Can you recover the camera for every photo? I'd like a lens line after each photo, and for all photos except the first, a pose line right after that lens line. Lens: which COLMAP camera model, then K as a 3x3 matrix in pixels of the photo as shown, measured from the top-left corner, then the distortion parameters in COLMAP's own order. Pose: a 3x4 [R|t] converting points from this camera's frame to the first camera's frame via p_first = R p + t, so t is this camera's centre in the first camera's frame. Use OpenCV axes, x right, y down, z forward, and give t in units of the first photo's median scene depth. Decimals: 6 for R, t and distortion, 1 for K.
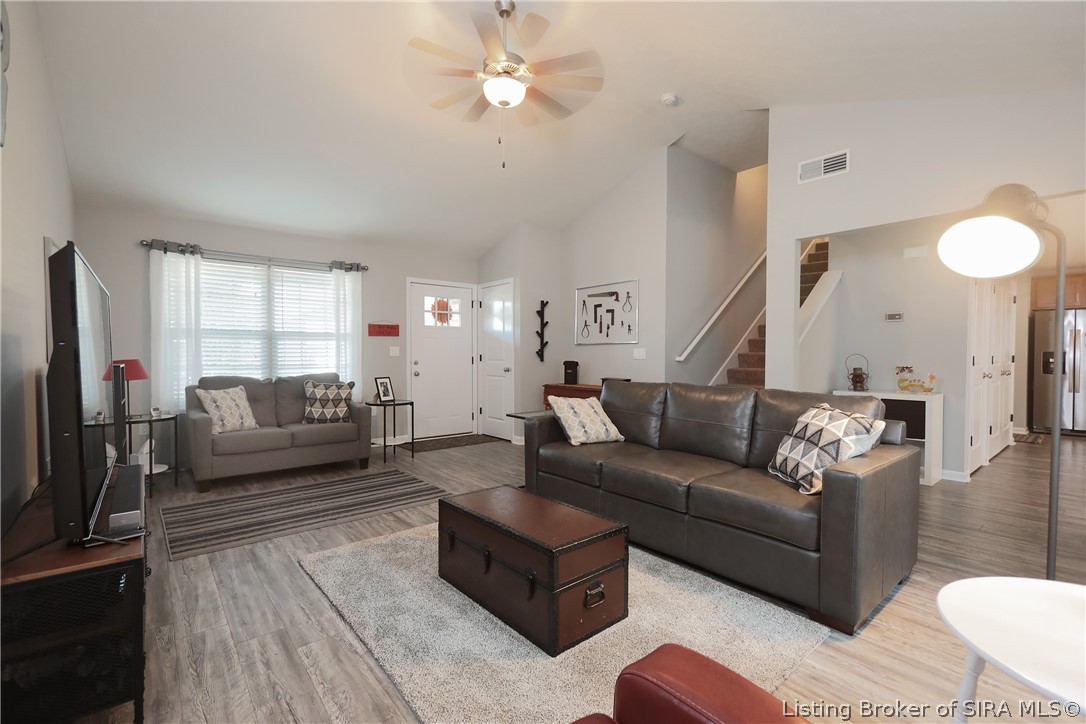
lens RADIAL K [[480.1, 0, 541.4], [0, 480.1, 363.0], [0, 0, 1]] dist [-0.011749, 0.005437]
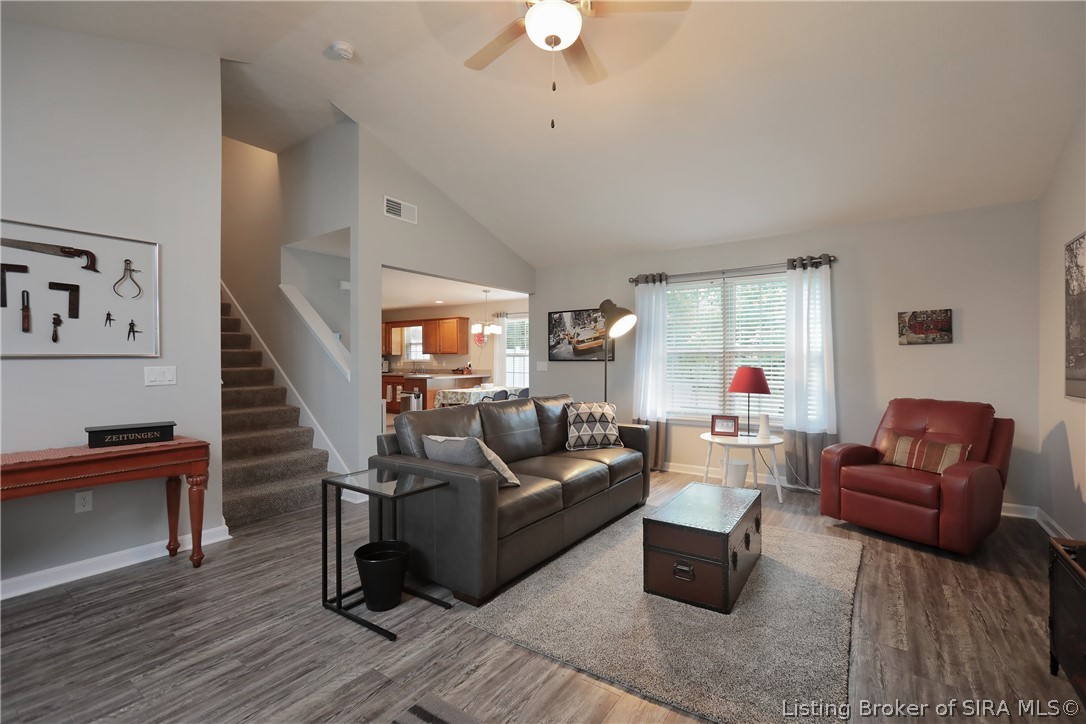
lens RADIAL K [[480.1, 0, 541.4], [0, 480.1, 363.0], [0, 0, 1]] dist [-0.011749, 0.005437]
pose [[-0.268985, -0.007569, 0.963115, -0.455835], [0.021006, 0.999685, 0.013723, -0.032383], [-0.962915, 0.023922, -0.268741, 0.712832]]
